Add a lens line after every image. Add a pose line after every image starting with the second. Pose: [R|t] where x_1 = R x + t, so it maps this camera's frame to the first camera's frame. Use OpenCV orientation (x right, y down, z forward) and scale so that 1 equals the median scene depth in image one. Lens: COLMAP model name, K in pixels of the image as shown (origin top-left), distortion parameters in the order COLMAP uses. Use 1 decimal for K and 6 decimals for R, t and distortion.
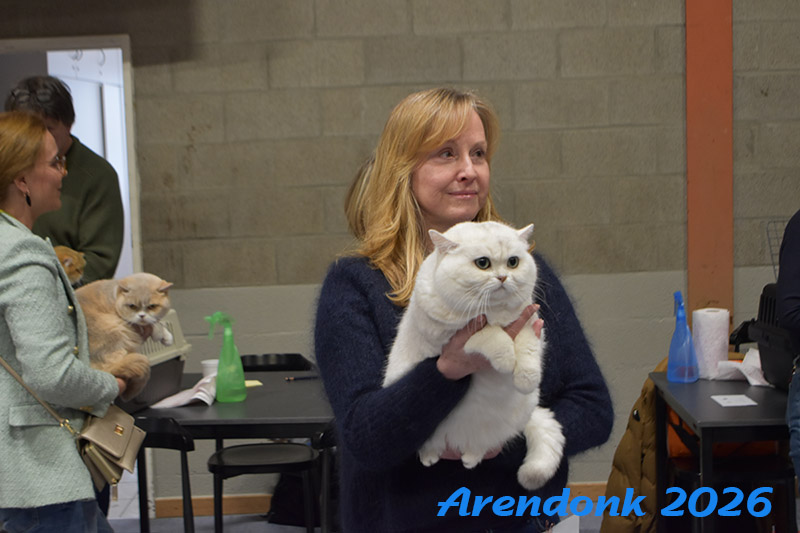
lens RADIAL K [[1274.2, 0, 400.0], [0, 1274.2, 266.5], [0, 0, 1]] dist [-0.018566, 0.101114]
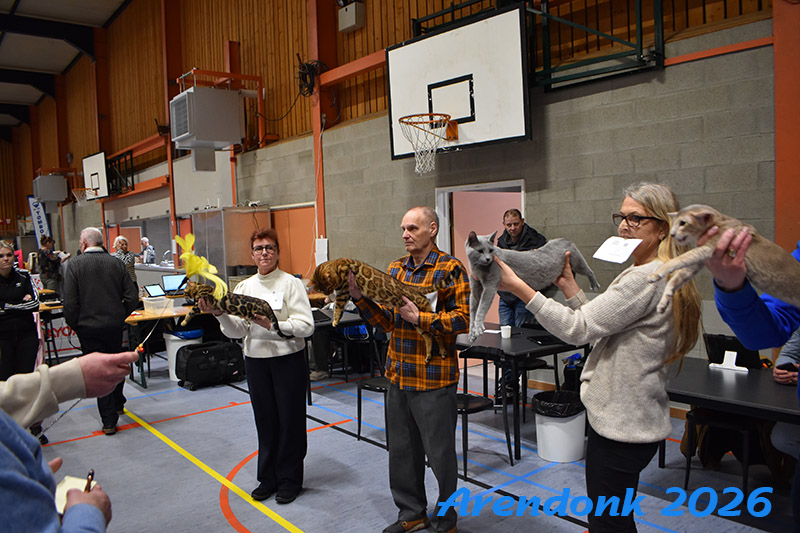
lens RADIAL K [[632.7, 0, 400.0], [0, 632.7, 266.5], [0, 0, 1]] dist [-0.082660, 0.004595]
pose [[0.637998, 0.059997, -0.767697, 0.538742], [-0.073917, 0.997128, 0.016498, -0.024169], [0.766482, 0.046221, 0.640600, 0.091540]]
